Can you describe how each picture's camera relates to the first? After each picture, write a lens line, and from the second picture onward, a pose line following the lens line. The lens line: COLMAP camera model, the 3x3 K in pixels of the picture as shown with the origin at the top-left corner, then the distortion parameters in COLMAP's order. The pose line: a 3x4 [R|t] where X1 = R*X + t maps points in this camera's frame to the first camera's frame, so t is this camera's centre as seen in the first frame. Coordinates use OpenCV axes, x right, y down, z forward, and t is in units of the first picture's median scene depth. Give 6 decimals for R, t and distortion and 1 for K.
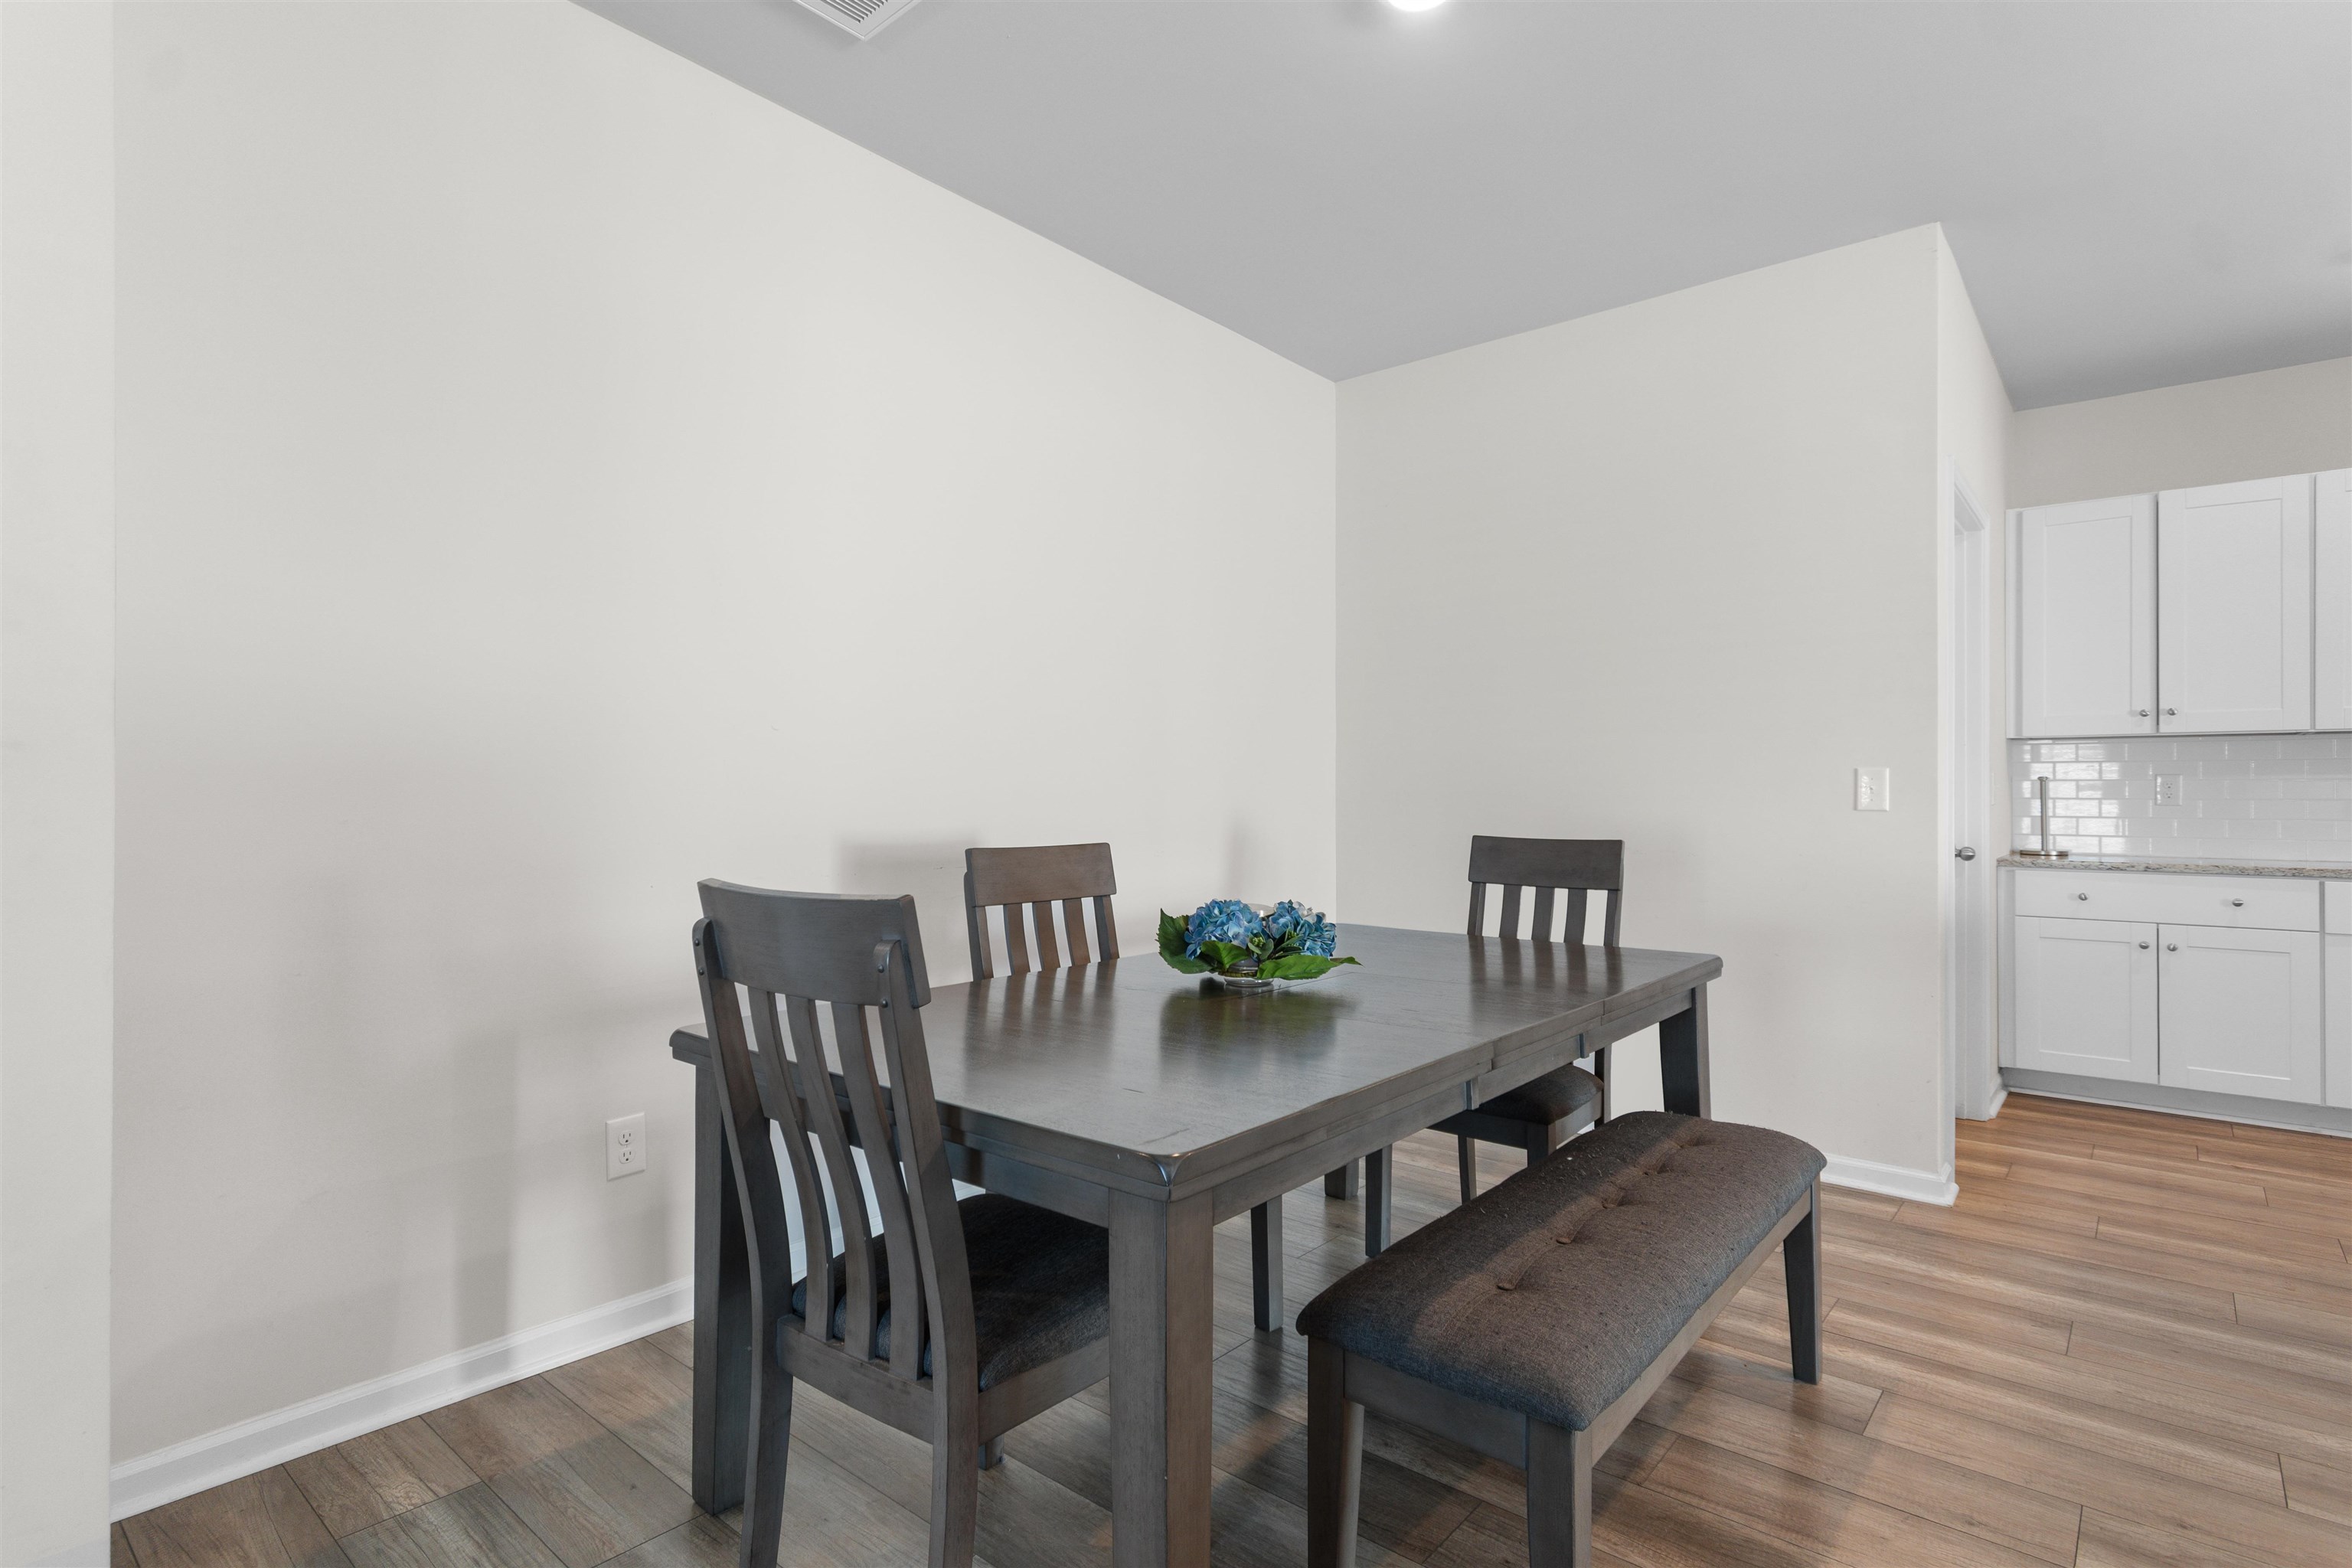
lens RADIAL K [[1168.1, 0, 1179.1], [0, 1168.1, 776.7], [0, 0, 1]] dist [-0.001497, -0.000691]
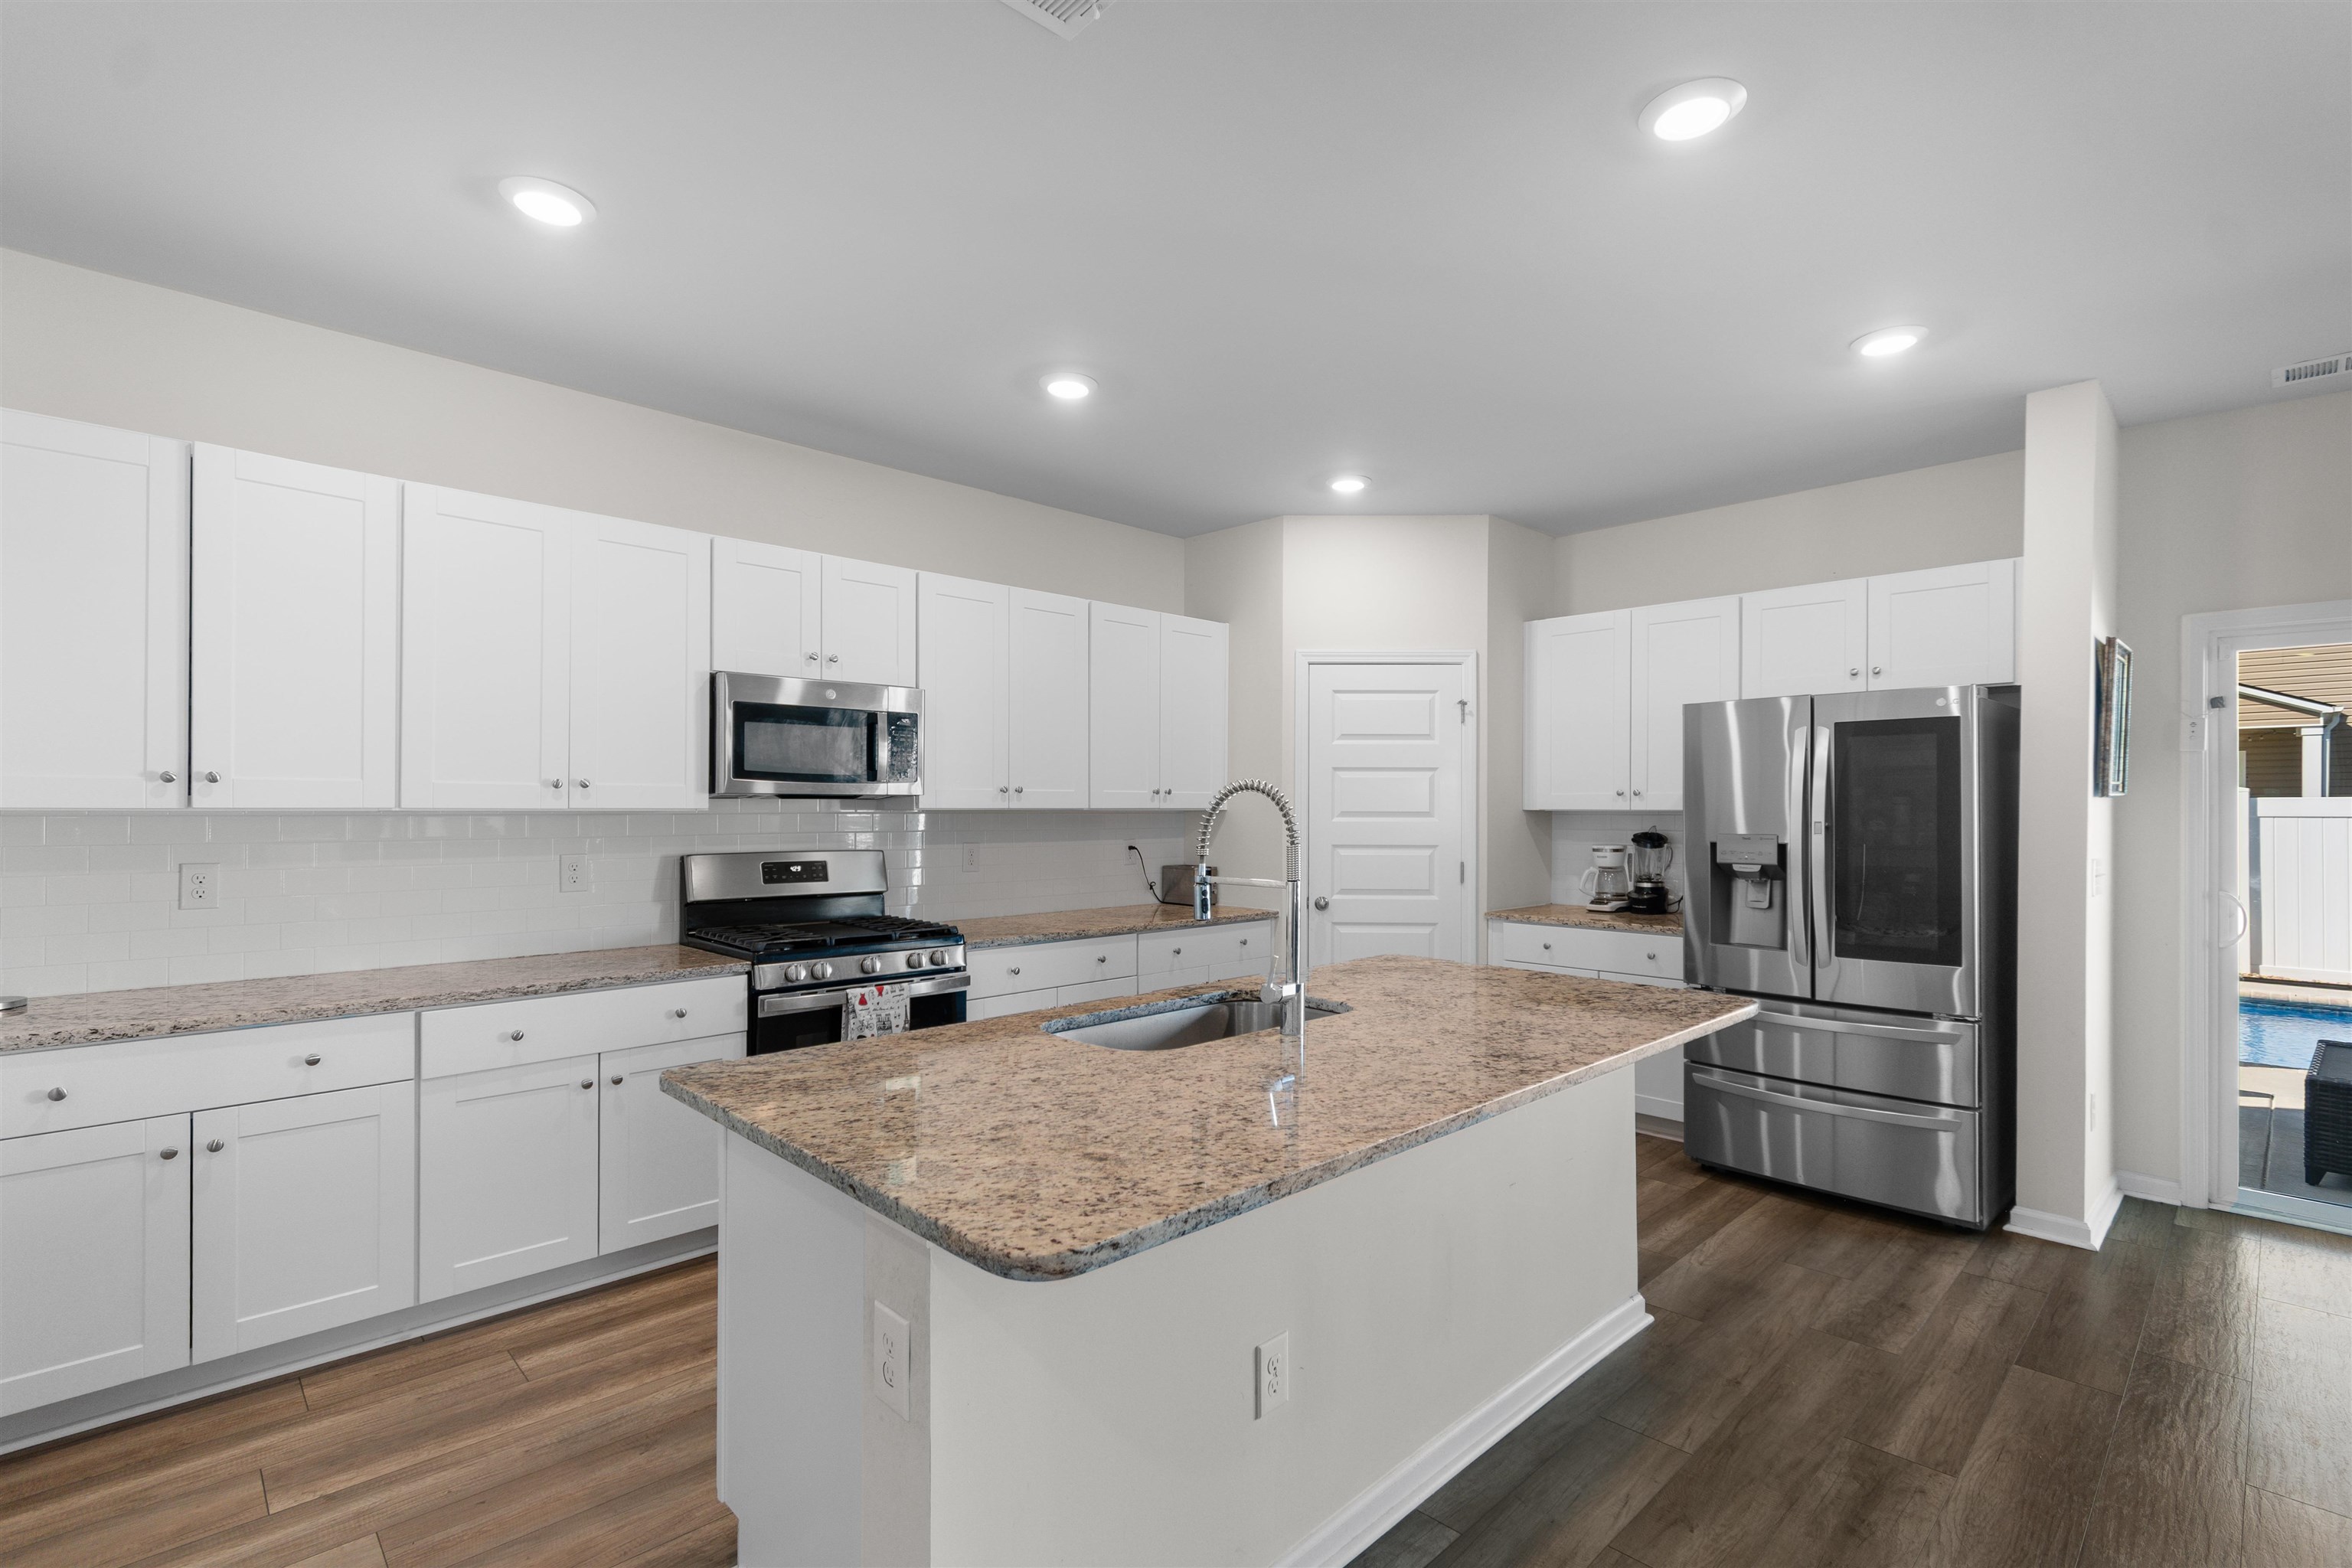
lens RADIAL K [[1071.3, 0, 1178.1], [0, 1071.3, 804.4], [0, 0, 1]] dist [0.001781, 0.000191]
pose [[0.094059, 0.000502, 0.995566, 0.327046], [-0.013423, 0.999910, 0.000764, -0.053714], [-0.995476, -0.013436, 0.094057, 0.439067]]
